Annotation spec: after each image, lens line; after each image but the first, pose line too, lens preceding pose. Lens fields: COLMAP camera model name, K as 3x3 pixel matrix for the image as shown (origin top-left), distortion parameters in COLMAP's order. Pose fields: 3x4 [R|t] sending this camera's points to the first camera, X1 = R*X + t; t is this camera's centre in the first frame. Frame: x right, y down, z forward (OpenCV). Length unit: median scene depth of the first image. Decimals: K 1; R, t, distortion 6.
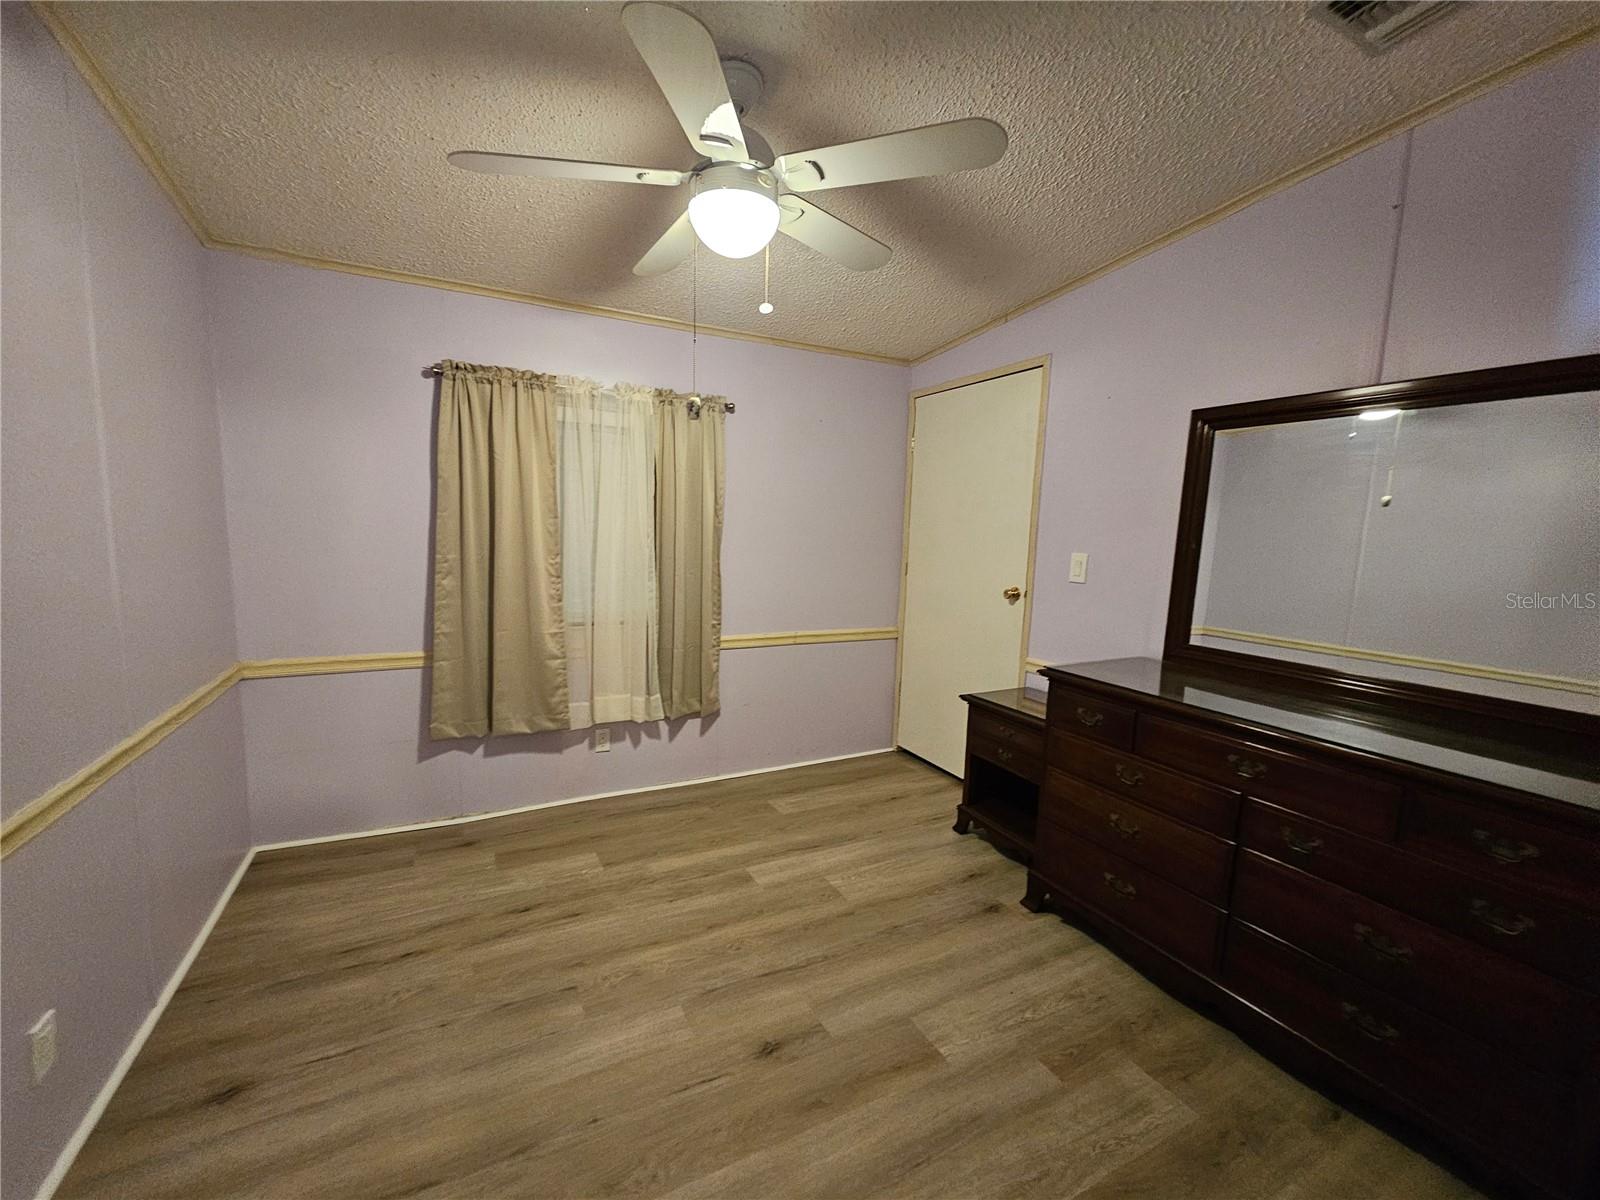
lens RADIAL K [[652.4, 0, 793.0], [0, 652.4, 605.8], [0, 0, 1]] dist [-0.002957, 0.001296]
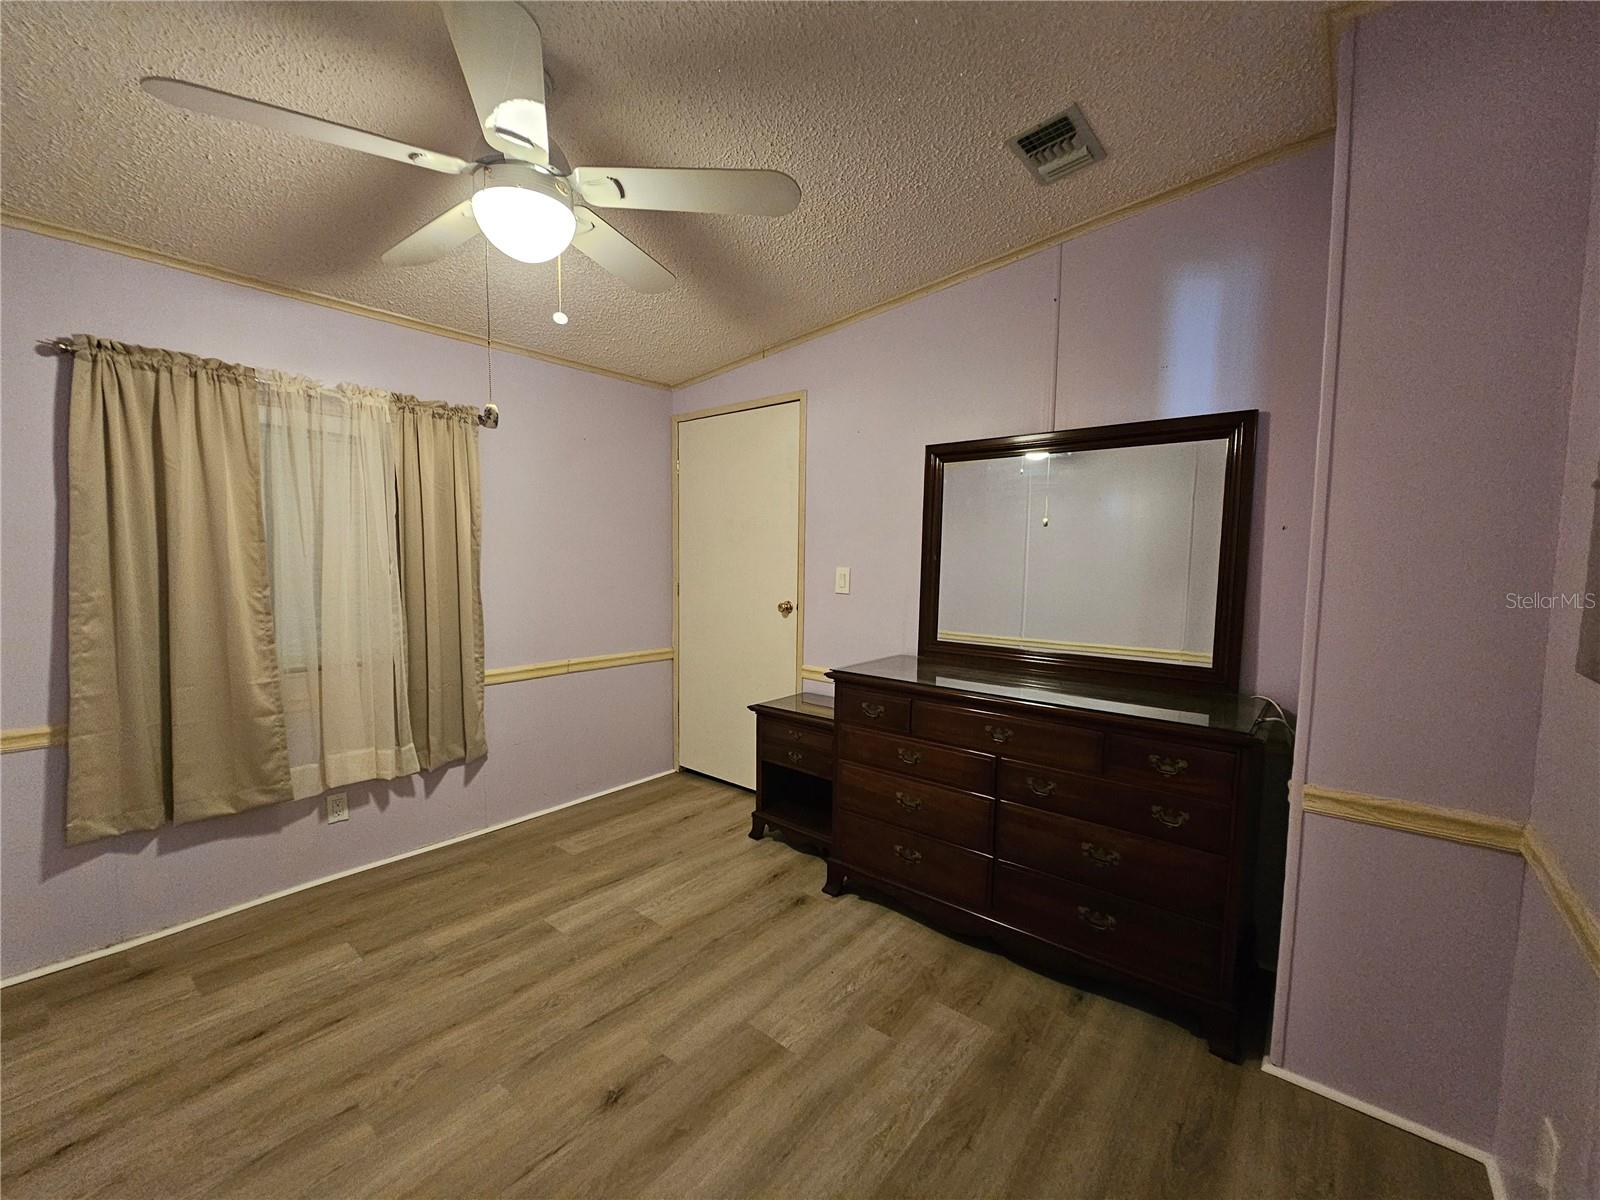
lens RADIAL K [[652.4, 0, 790.3], [0, 652.4, 607.3], [0, 0, 1]] dist [-0.002957, 0.001296]
pose [[0.922417, -0.049289, 0.383038, -0.089538], [0.062861, 0.997757, -0.022988, 0.009070], [-0.381046, 0.045283, 0.923447, 0.002629]]
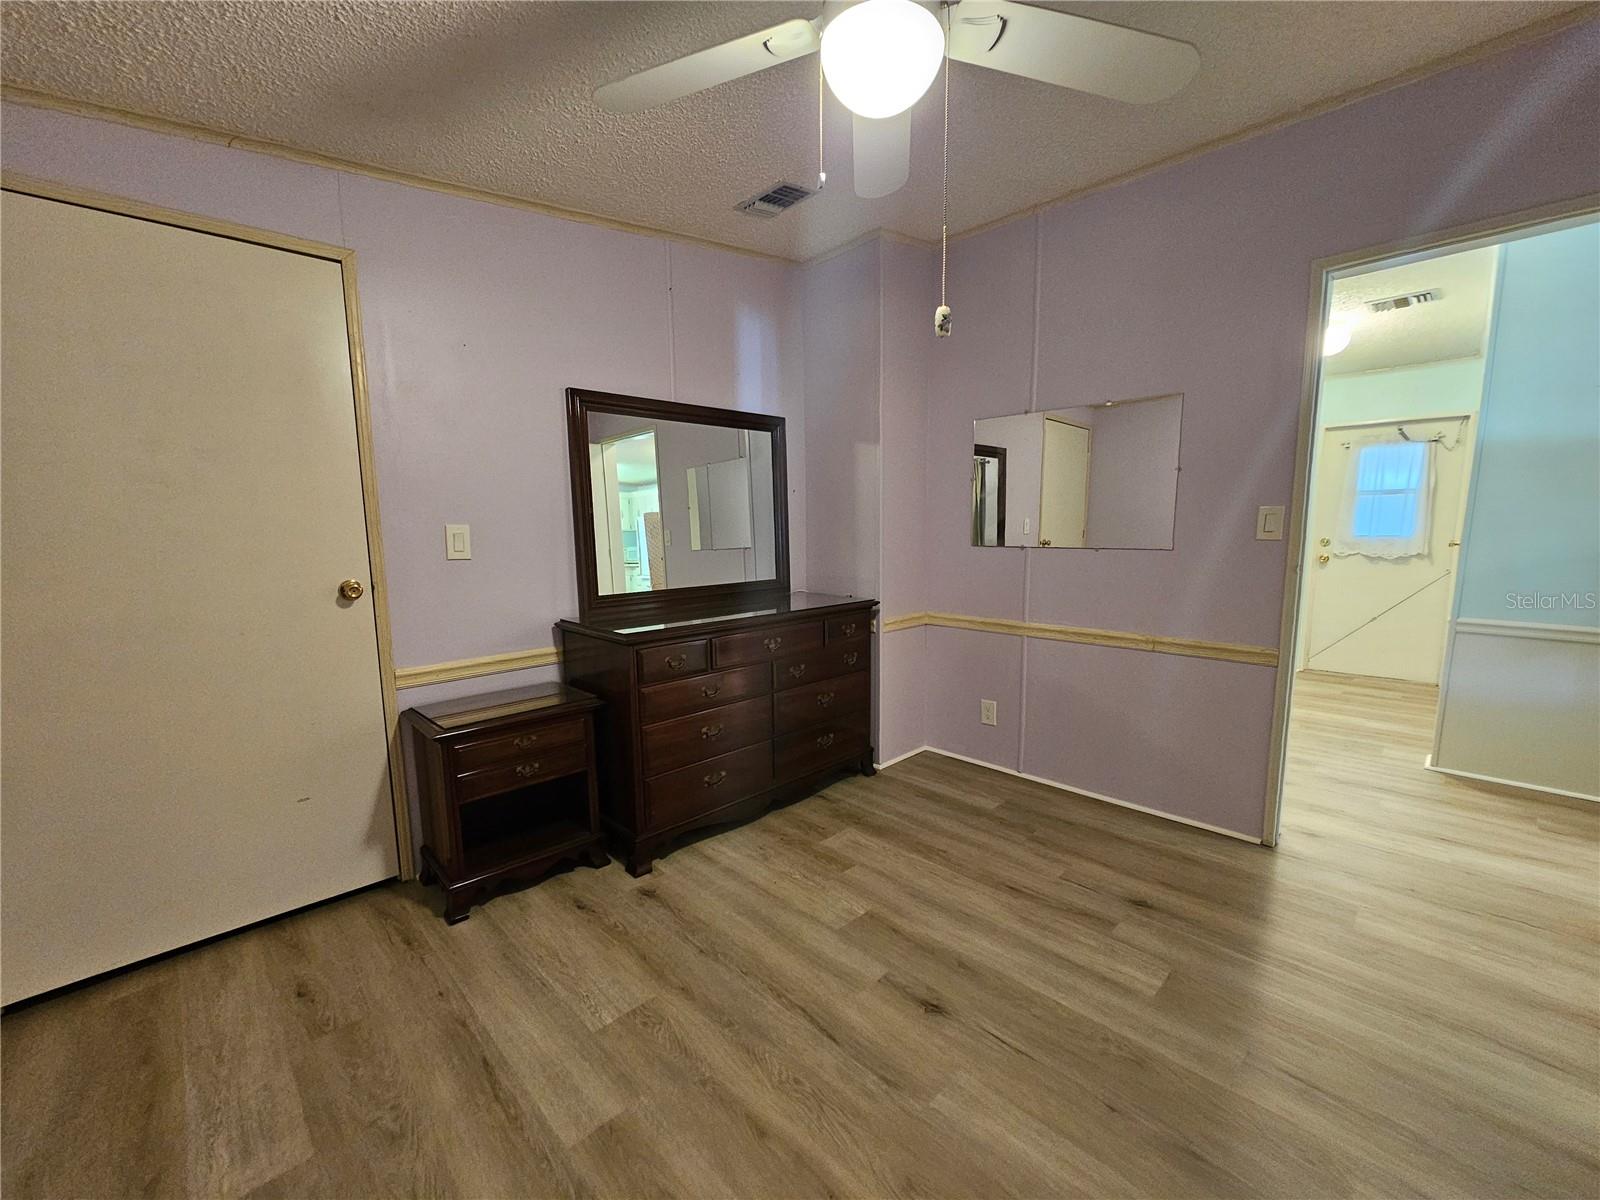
lens RADIAL K [[652.4, 0, 798.6], [0, 652.4, 610.2], [0, 0, 1]] dist [-0.002957, 0.001296]
pose [[-0.282284, -0.154566, 0.946797, -0.587681], [0.124145, 0.972751, 0.195816, -0.097943], [-0.951264, 0.172815, -0.255403, 0.945733]]
